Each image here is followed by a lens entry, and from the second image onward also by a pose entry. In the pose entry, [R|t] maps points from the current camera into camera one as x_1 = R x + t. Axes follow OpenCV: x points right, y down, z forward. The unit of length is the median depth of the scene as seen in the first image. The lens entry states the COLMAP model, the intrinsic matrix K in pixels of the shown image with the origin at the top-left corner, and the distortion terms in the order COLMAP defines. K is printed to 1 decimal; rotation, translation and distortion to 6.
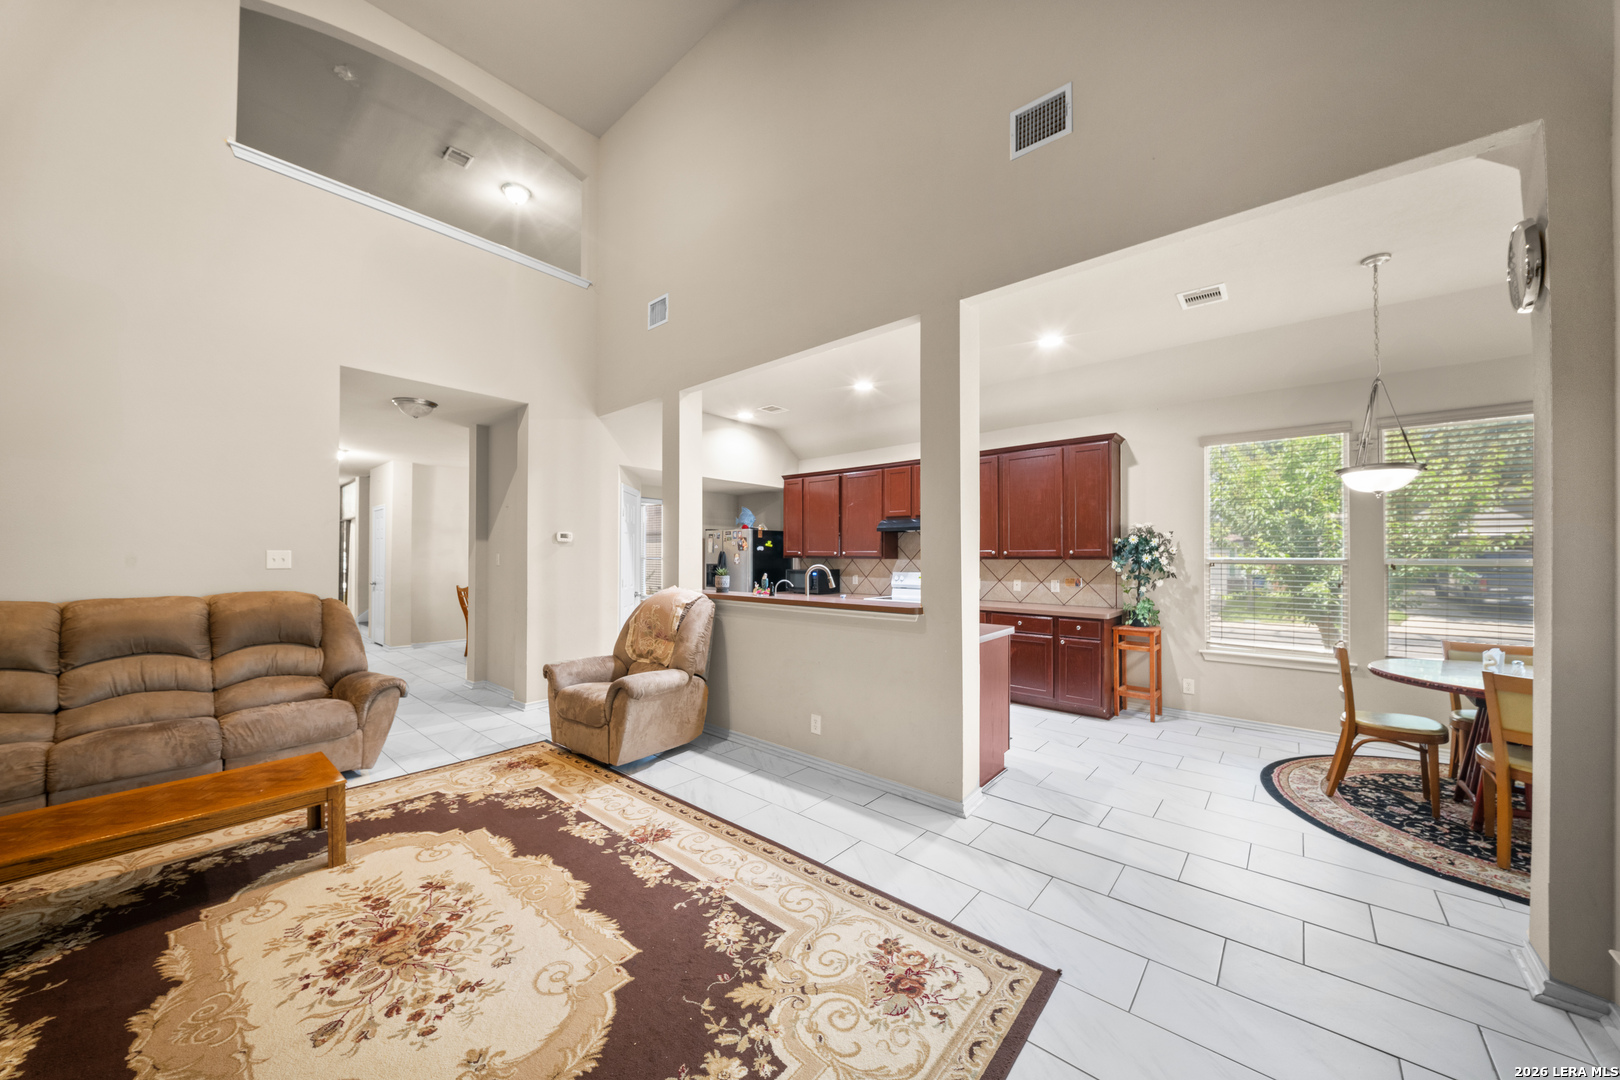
lens RADIAL K [[563.6, 0, 806.0], [0, 563.6, 543.3], [0, 0, 1]] dist [0.001549, -0.004886]
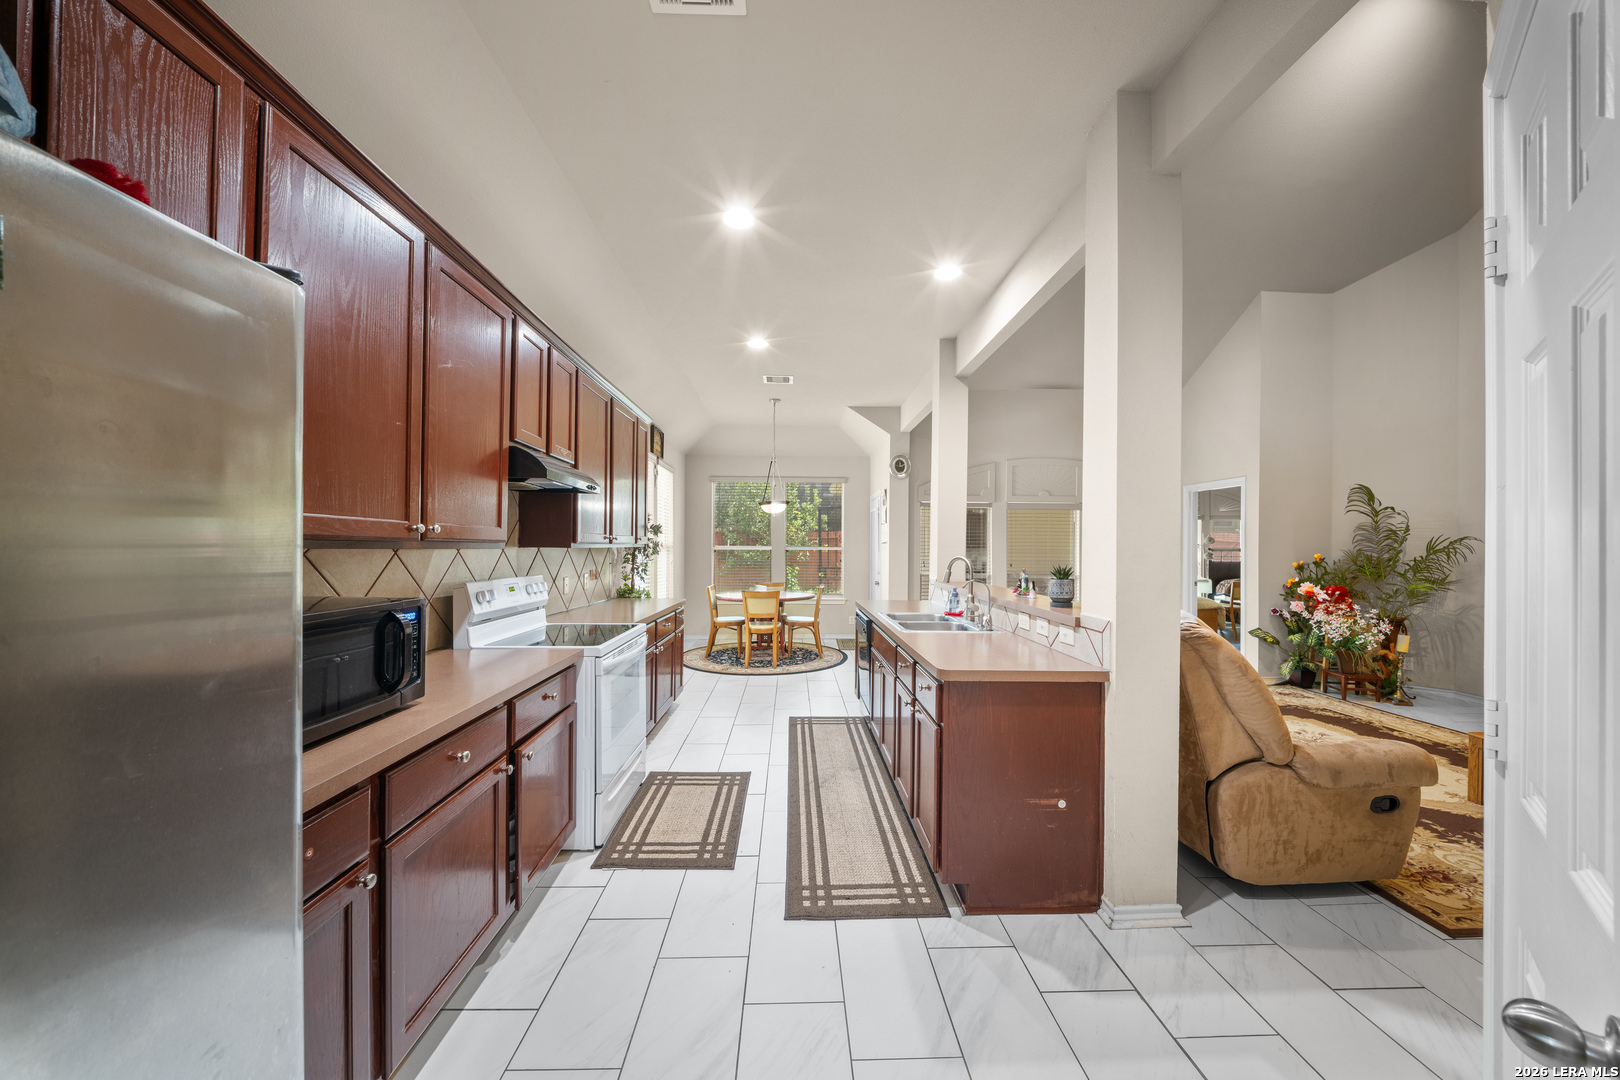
lens RADIAL K [[563.6, 0, 806.0], [0, 563.6, 543.3], [0, 0, 1]] dist [0.001549, -0.004886]
pose [[-0.678146, -0.002900, 0.734921, -0.713606], [-0.024920, 0.999508, -0.019050, 0.066855], [-0.734504, -0.031233, -0.677885, 2.828965]]
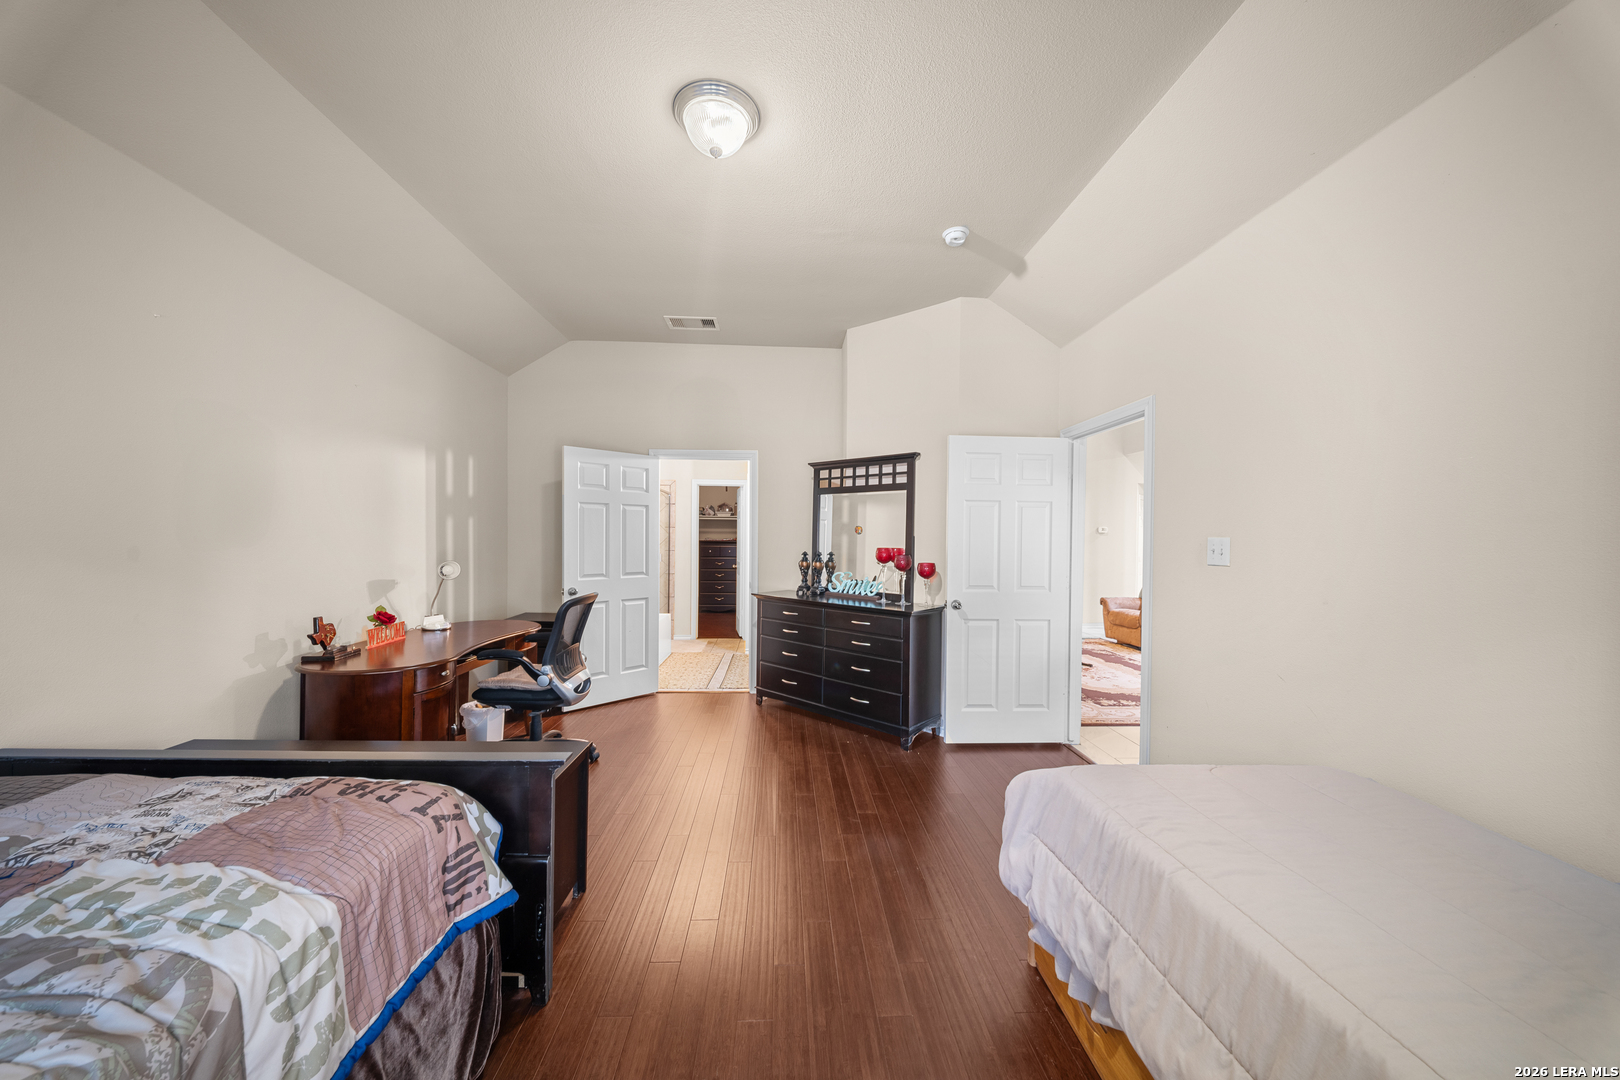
lens RADIAL K [[558.9, 0, 810.0], [0, 558.9, 540.0], [0, 0, 1]] dist [0.007559, -0.004809]
pose [[0.694739, 0.007400, -0.719224, 0.349631], [0.007064, 0.999829, 0.017111, -0.034232], [0.719227, -0.016969, 0.694567, -1.653620]]
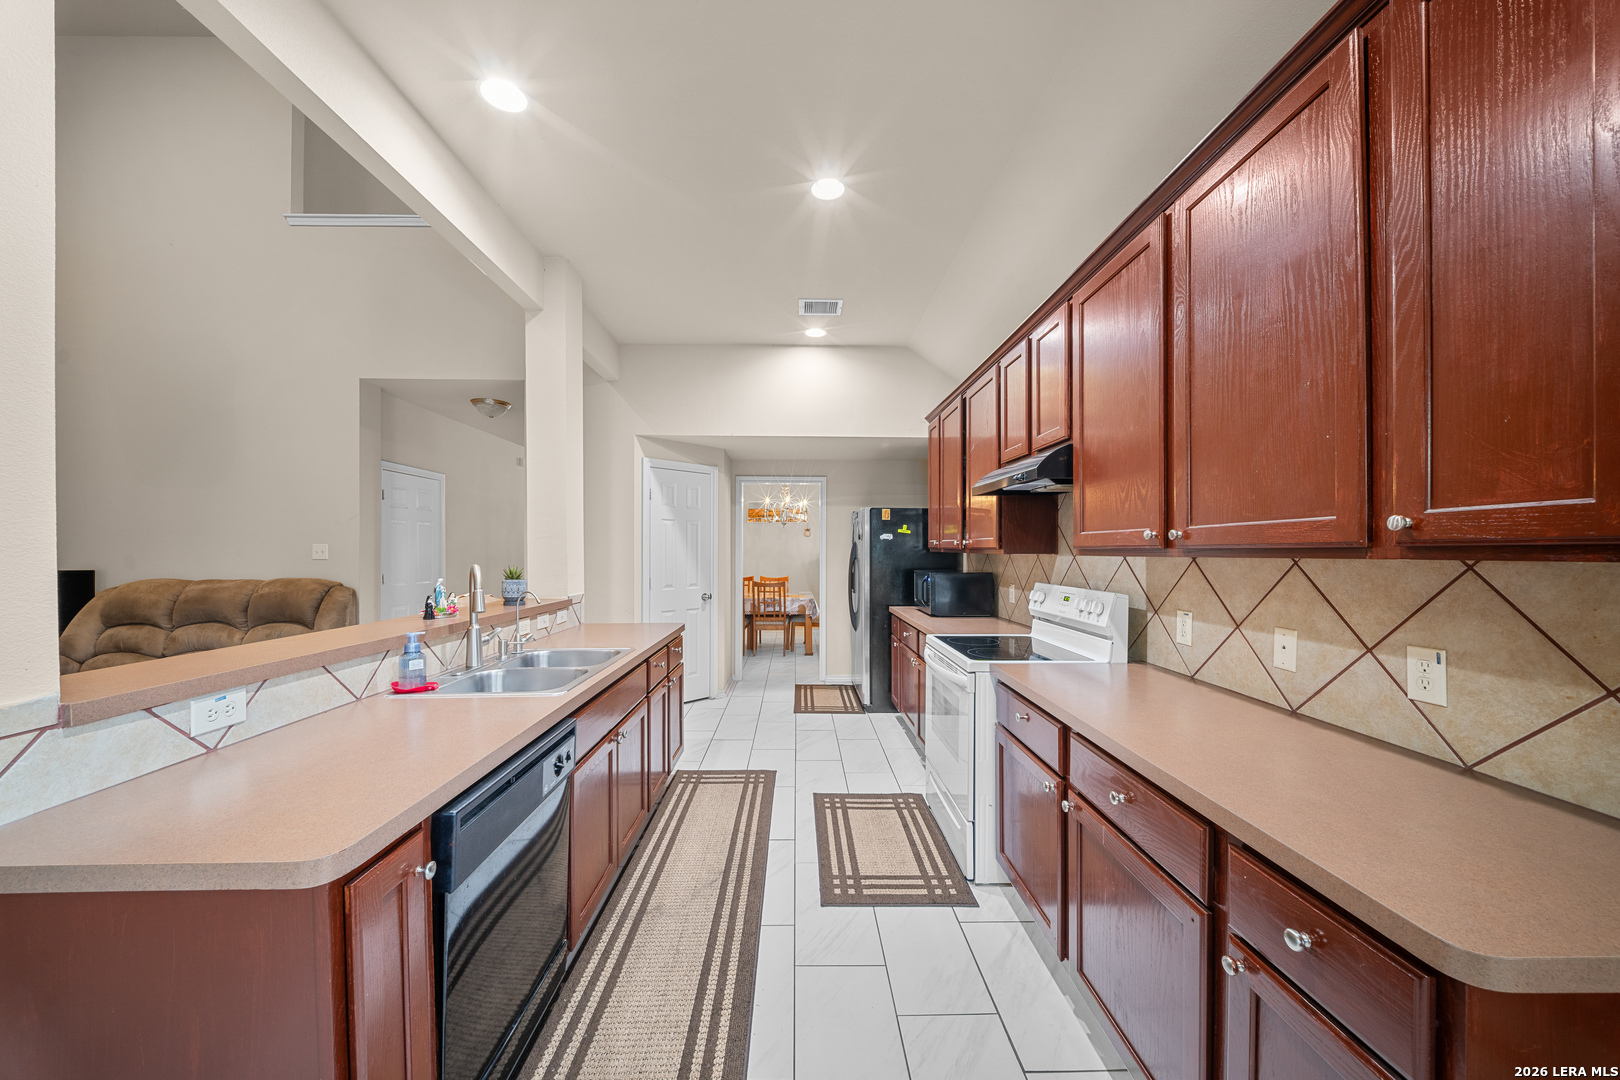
lens RADIAL K [[561.6, 0, 810.4], [0, 561.6, 548.8], [0, 0, 1]] dist [-0.000010, -0.005072]
pose [[0.676907, -0.001480, -0.736067, 0.953744], [0.016608, 0.999774, 0.013263, 0.036668], [0.735881, -0.021202, 0.676779, 1.441064]]
